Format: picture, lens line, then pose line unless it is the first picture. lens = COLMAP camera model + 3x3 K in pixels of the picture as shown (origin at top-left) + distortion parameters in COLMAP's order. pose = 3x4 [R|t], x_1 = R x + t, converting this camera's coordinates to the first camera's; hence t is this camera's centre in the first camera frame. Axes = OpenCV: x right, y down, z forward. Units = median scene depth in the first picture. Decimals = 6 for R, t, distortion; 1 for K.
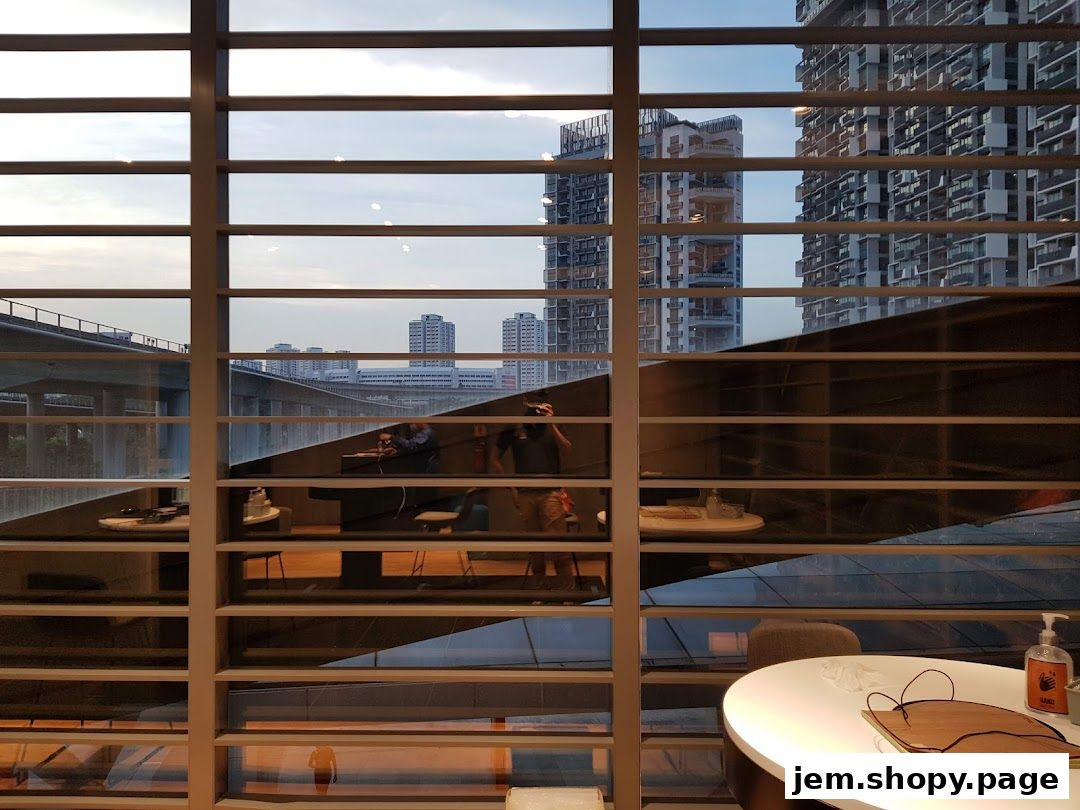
lens RADIAL K [[894.9, 0, 538.7], [0, 894.9, 397.5], [0, 0, 1]] dist [0.029411, 0.001031]
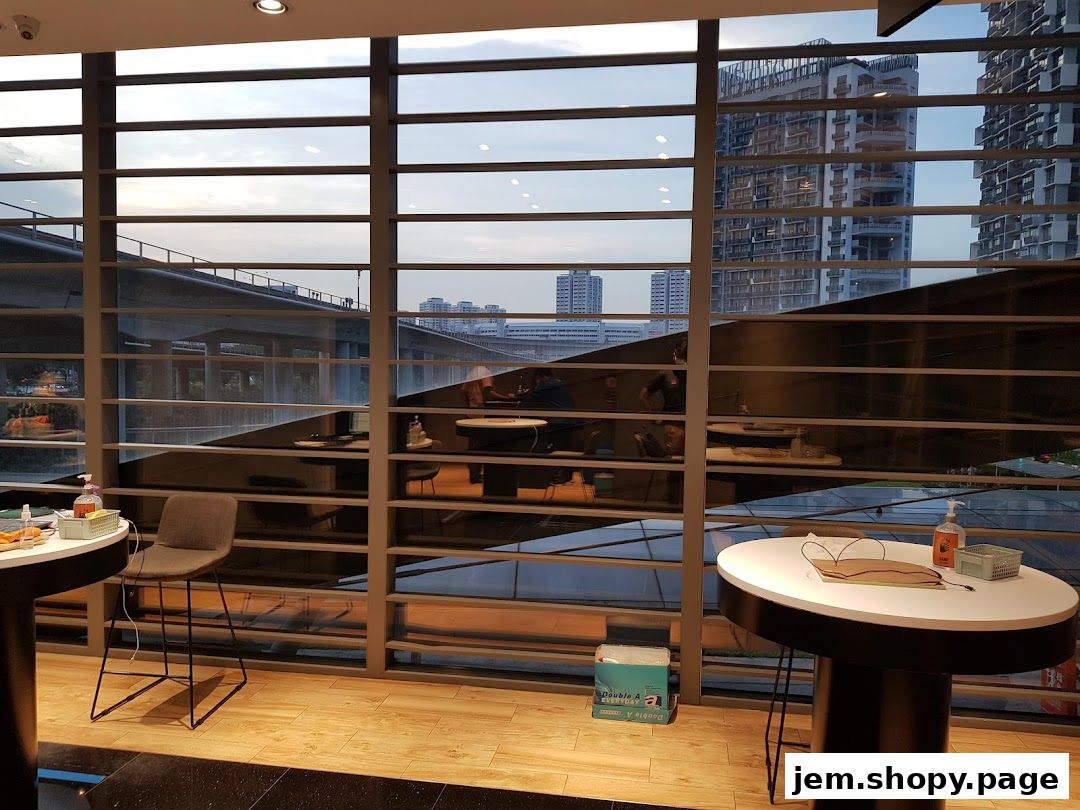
lens RADIAL K [[903.6, 0, 540.0], [0, 903.6, 405.0], [0, 0, 1]] dist [0.095048, -0.150477]
pose [[0.986742, 0.024585, -0.160424, 0.048778], [-0.015383, 0.998178, 0.058352, 0.003754], [0.161566, -0.055110, 0.985322, -0.175870]]
